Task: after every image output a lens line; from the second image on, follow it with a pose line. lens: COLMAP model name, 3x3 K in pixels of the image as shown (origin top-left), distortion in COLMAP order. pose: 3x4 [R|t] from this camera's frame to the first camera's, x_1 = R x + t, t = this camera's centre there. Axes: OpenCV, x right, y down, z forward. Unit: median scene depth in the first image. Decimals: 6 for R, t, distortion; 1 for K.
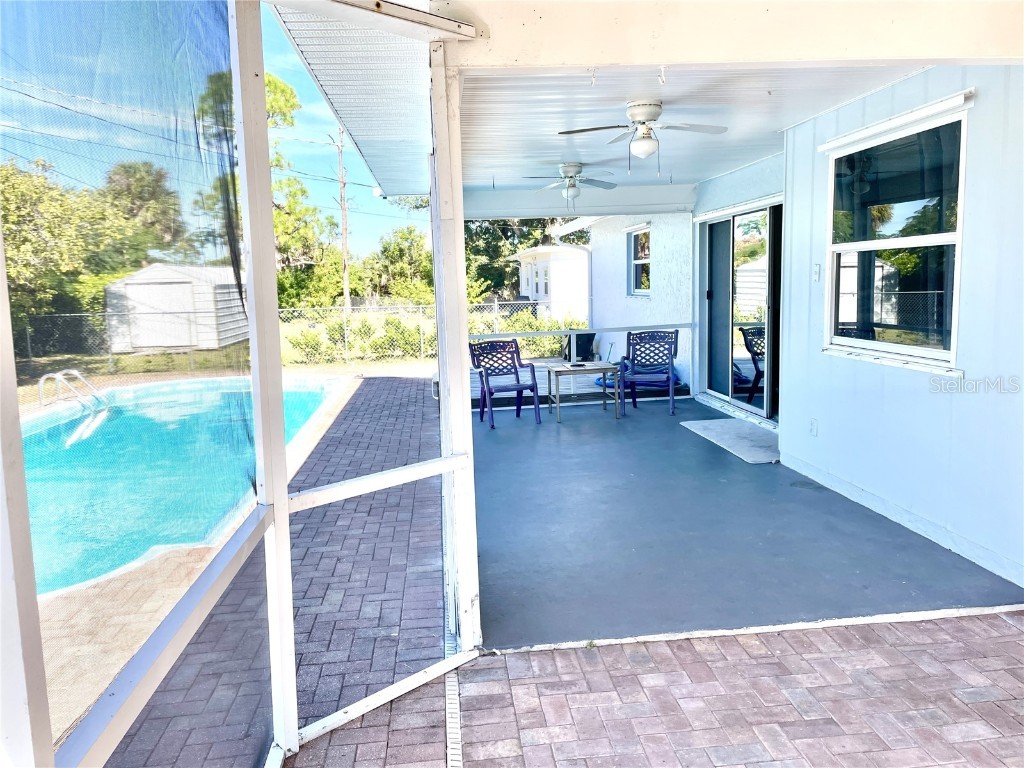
lens RADIAL K [[776.0, 0, 512.0], [0, 776.0, 384.0], [0, 0, 1]] dist [0.046554, -0.001963]
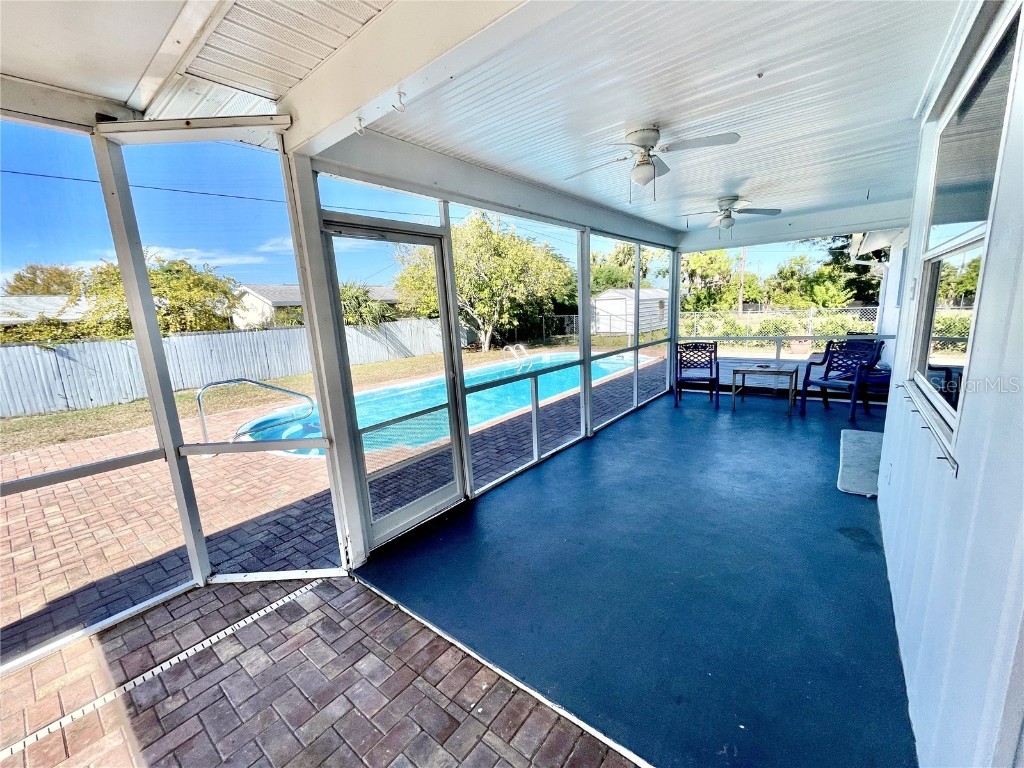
lens RADIAL K [[411.6, 0, 512.0], [0, 411.6, 384.0], [0, 0, 1]] dist [-0.000234, -0.000047]
pose [[0.718335, 0.121257, -0.685048, 0.265360], [-0.065151, 0.992091, 0.107289, -0.042545], [0.692640, -0.032438, 0.720554, 0.273604]]
